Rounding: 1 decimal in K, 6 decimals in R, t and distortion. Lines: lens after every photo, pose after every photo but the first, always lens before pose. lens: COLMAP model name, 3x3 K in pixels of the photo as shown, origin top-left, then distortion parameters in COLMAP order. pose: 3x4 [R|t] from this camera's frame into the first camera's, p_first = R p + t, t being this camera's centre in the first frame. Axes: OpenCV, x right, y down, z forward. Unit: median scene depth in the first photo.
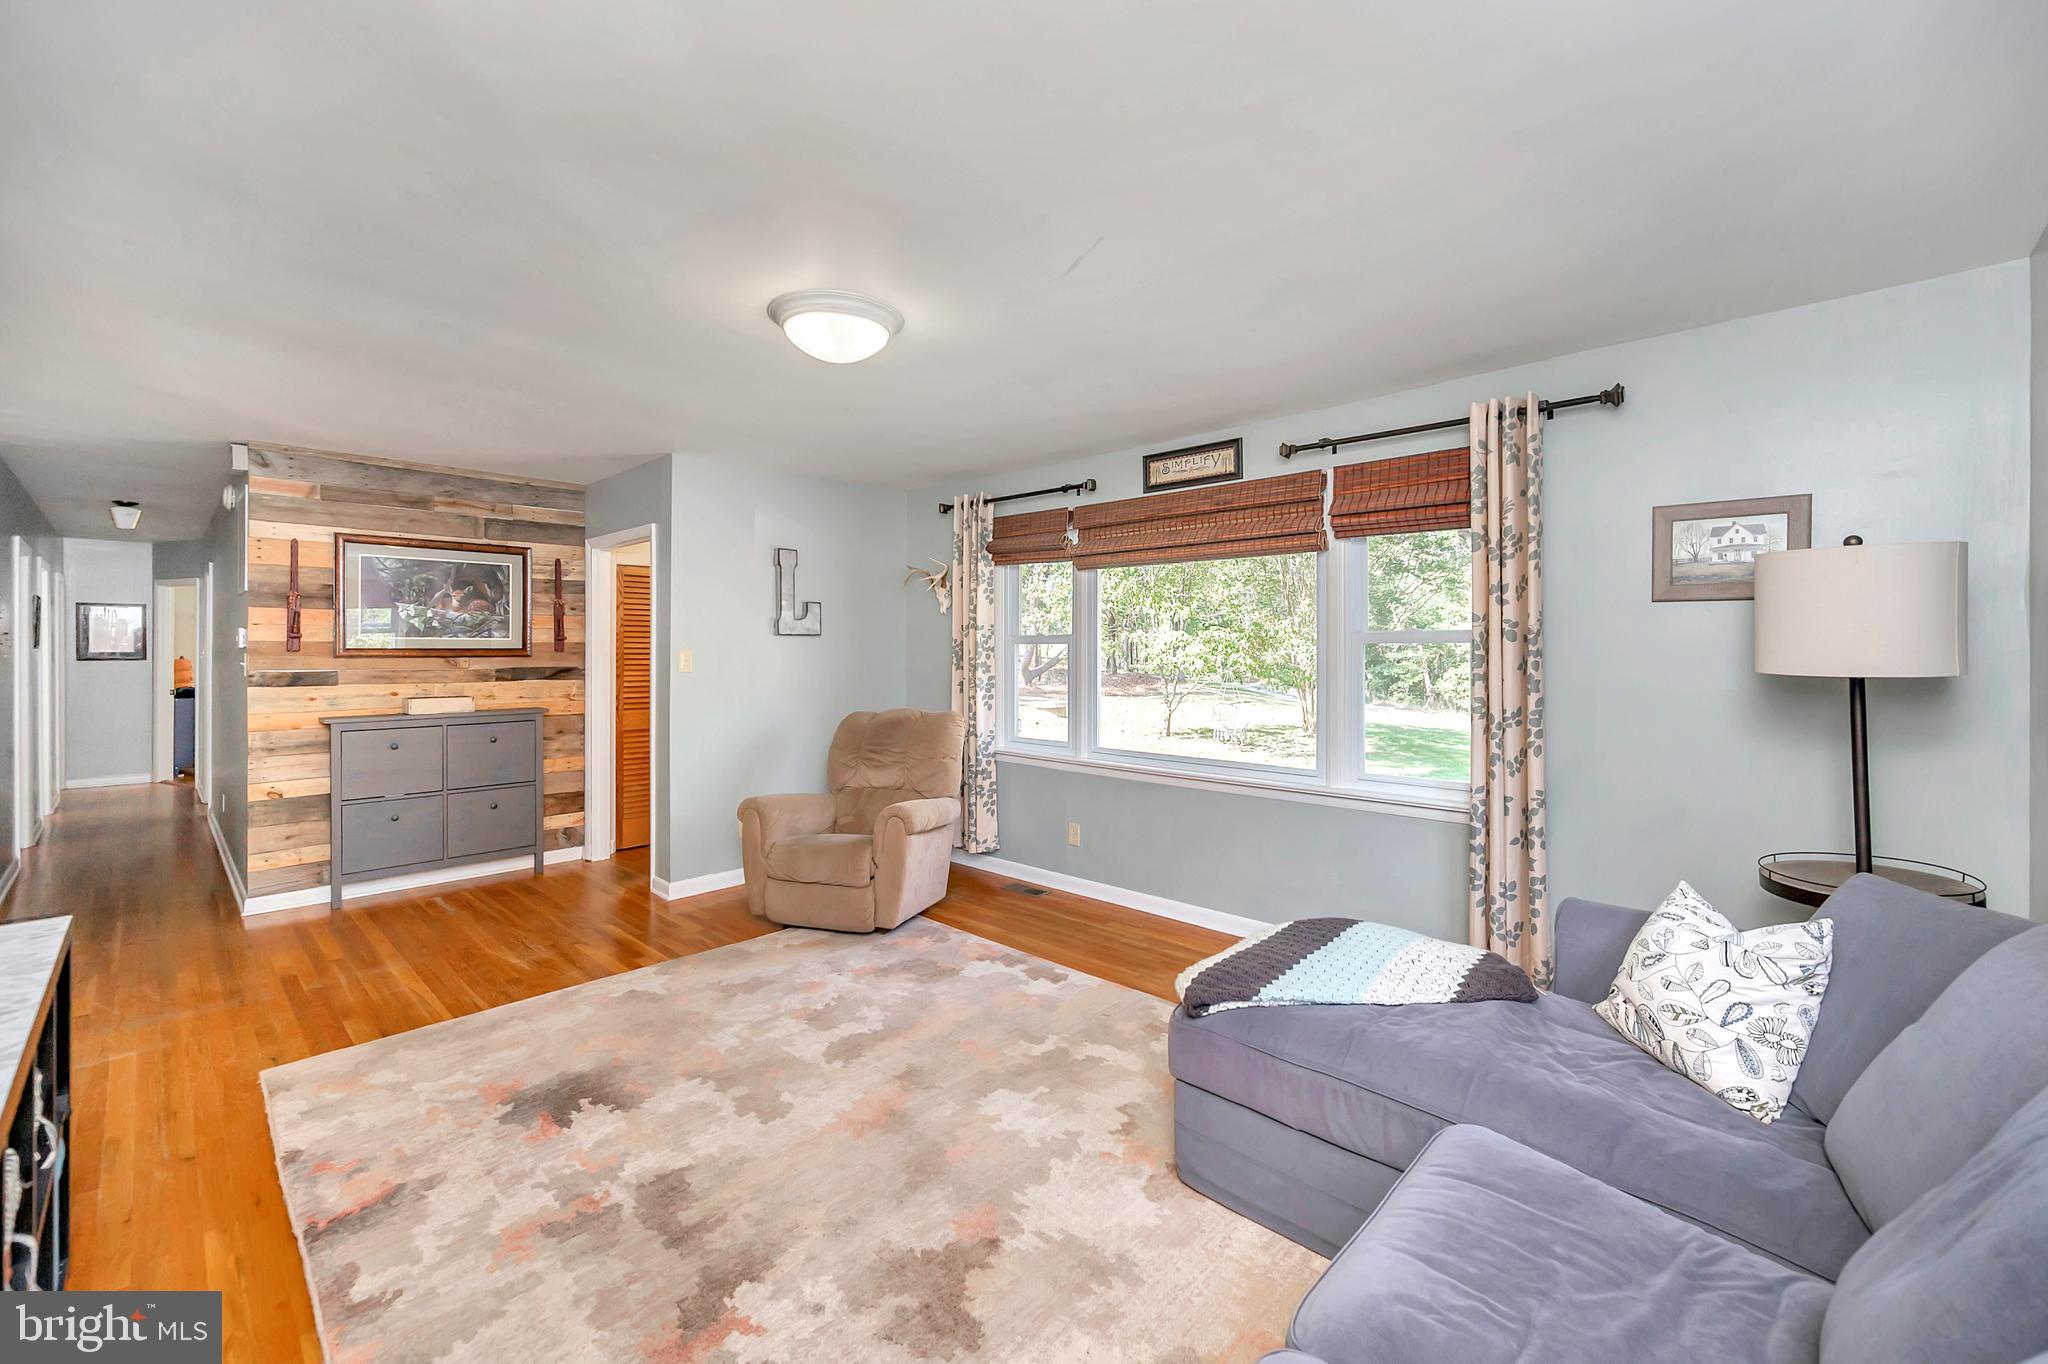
lens RADIAL K [[830.6, 0, 1044.8], [0, 830.6, 648.1], [0, 0, 1]] dist [-0.013790, -0.000022]
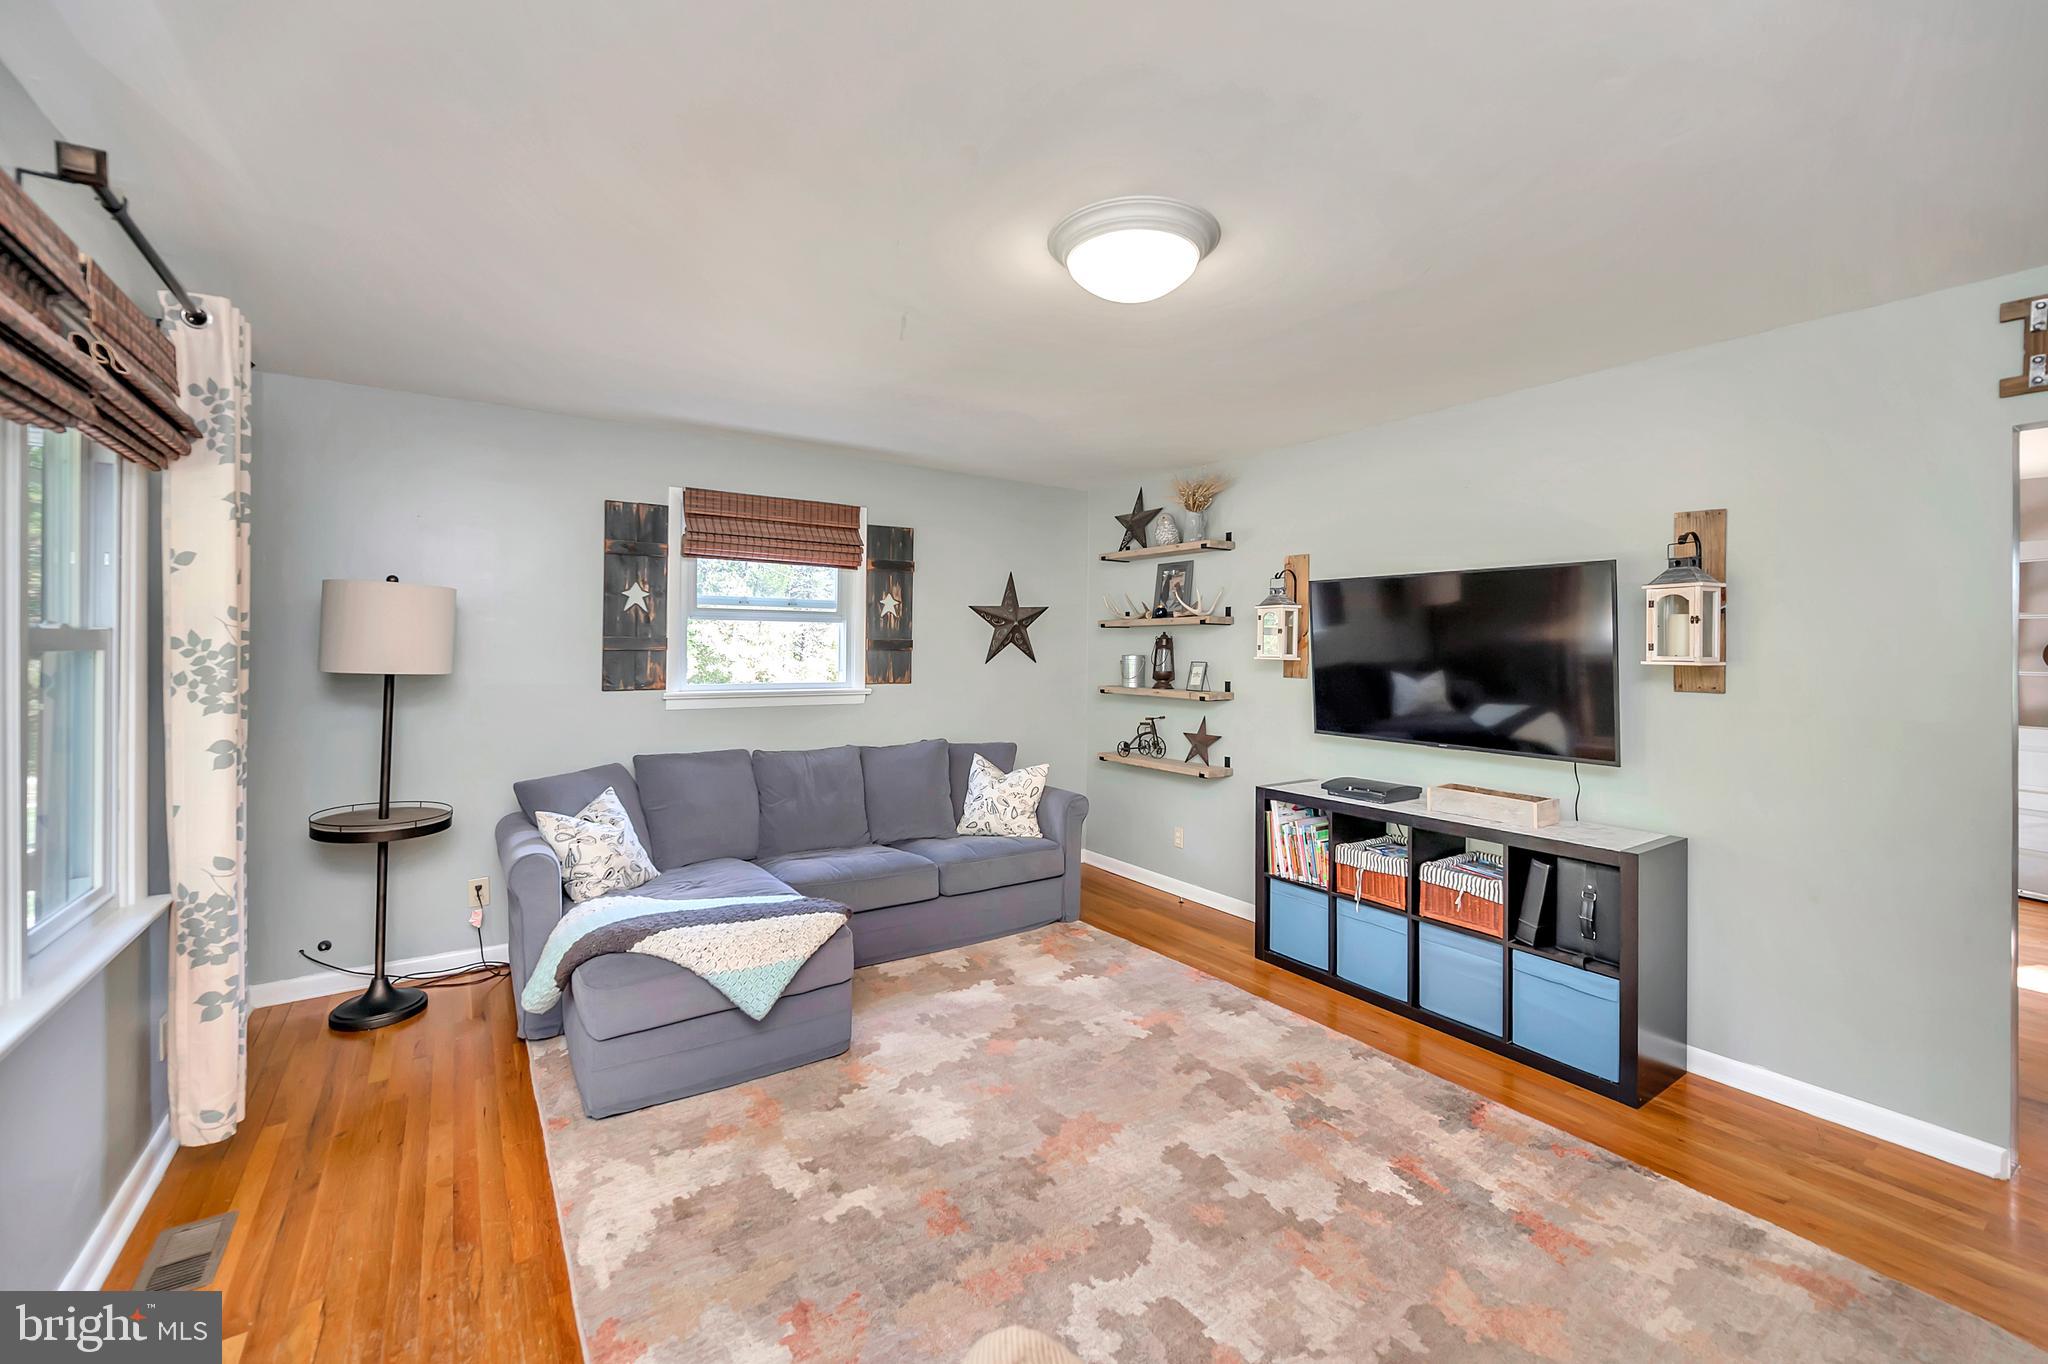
lens RADIAL K [[827.5, 0, 1026.8], [0, 827.5, 646.7], [0, 0, 1]] dist [-0.001491, -0.000253]
pose [[-0.974616, -0.006433, 0.223791, -0.296092], [-0.008006, 0.999949, -0.006125, -0.009963], [-0.223740, -0.007761, -0.974618, 1.584180]]
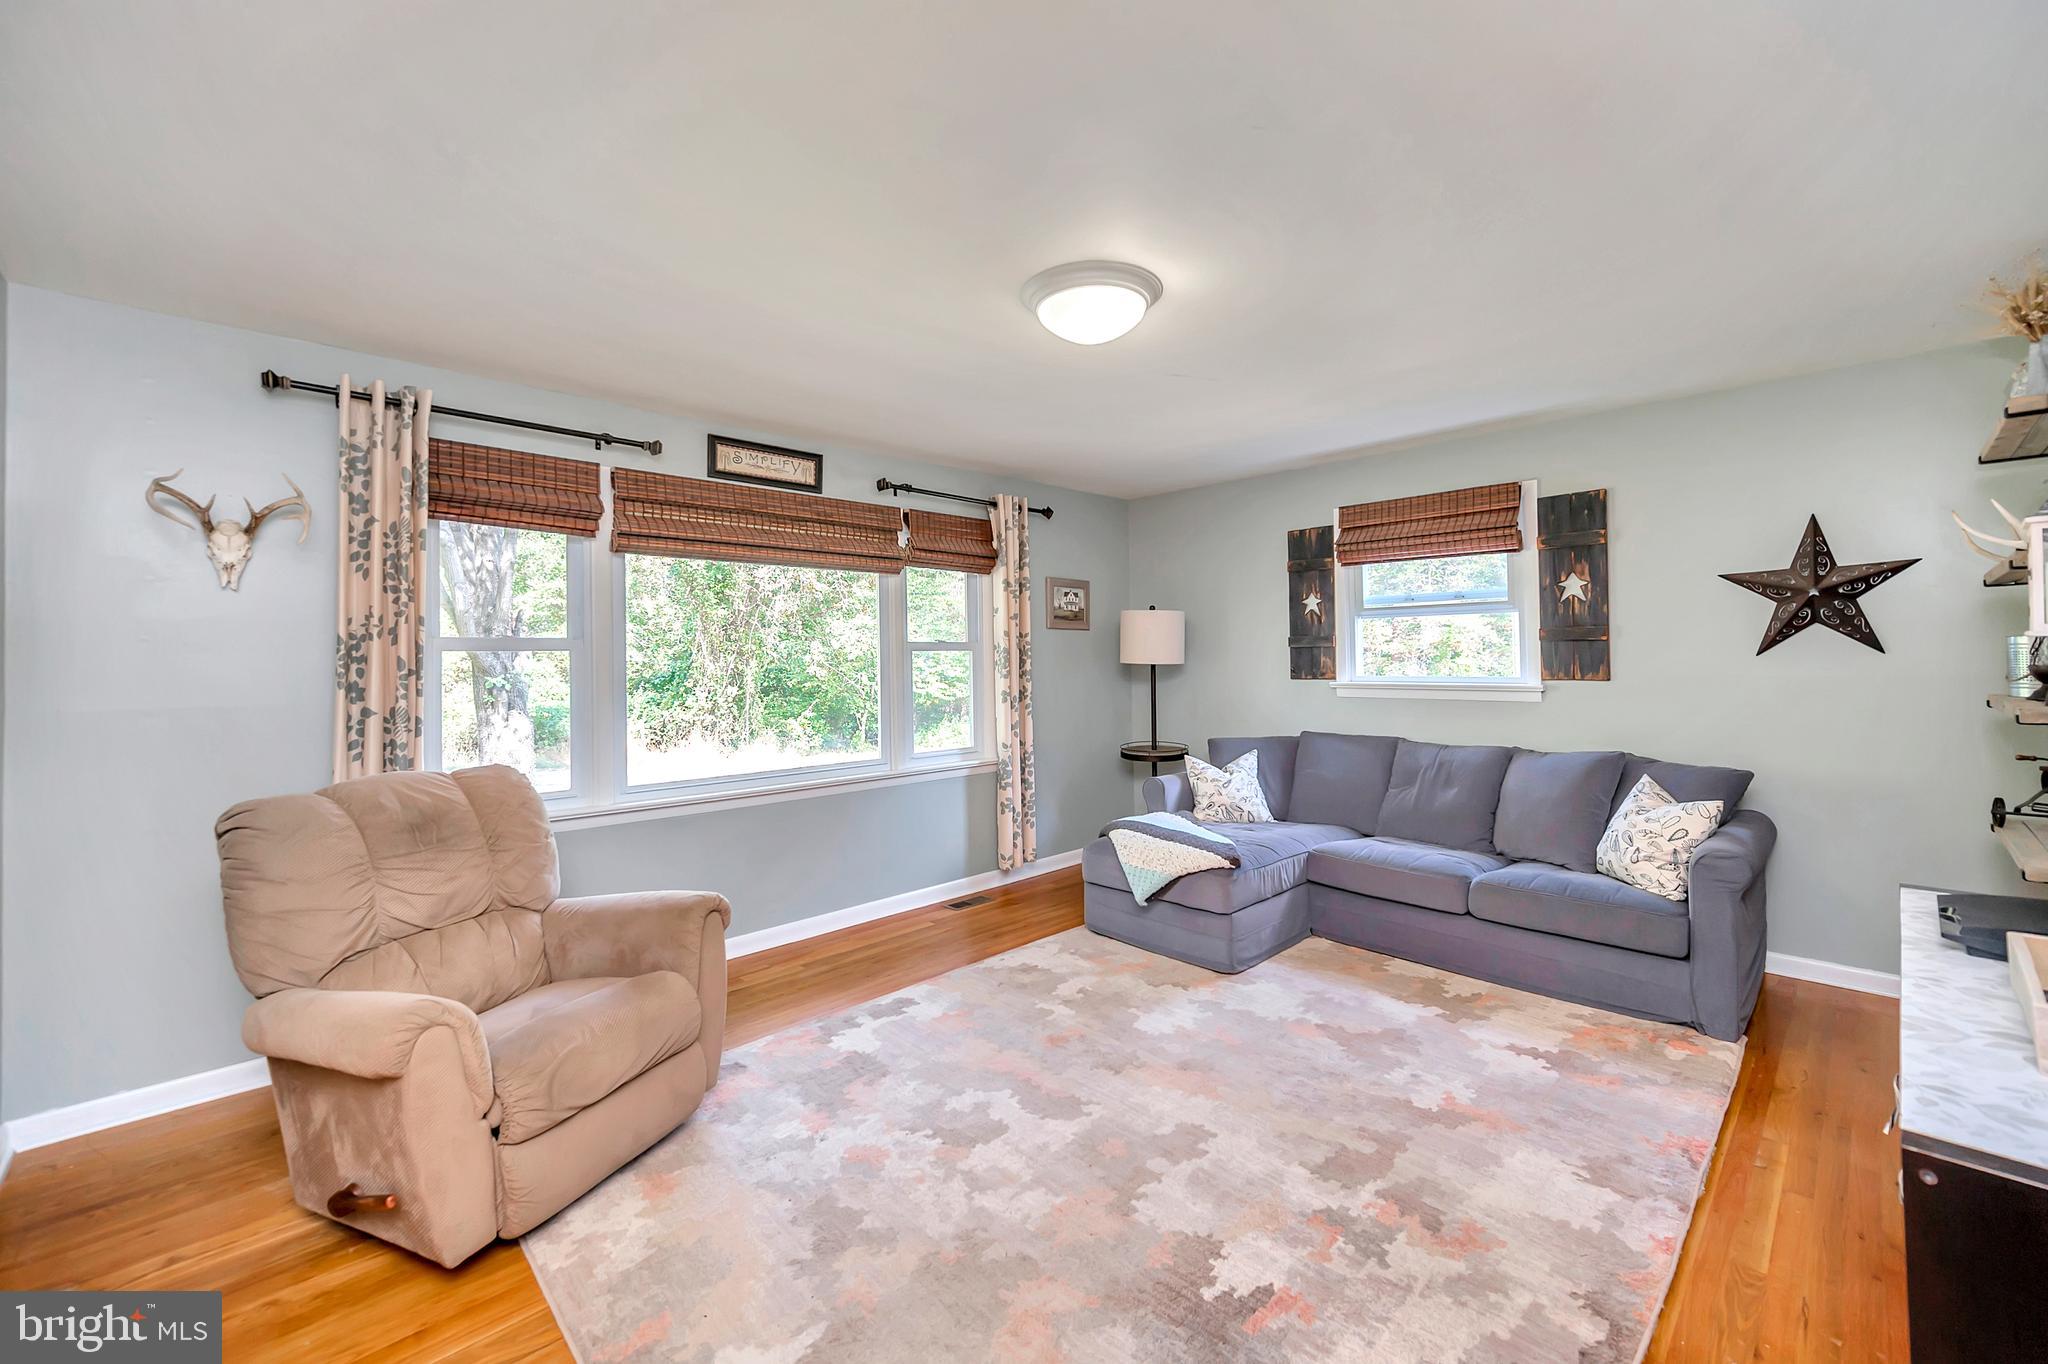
lens RADIAL K [[827.5, 0, 1026.8], [0, 827.5, 646.7], [0, 0, 1]] dist [-0.001491, -0.000253]
pose [[0.056418, 0.011767, 0.998338, -1.051758], [0.010708, 0.999866, -0.012390, 0.005938], [-0.998350, 0.011390, 0.056285, 0.914219]]
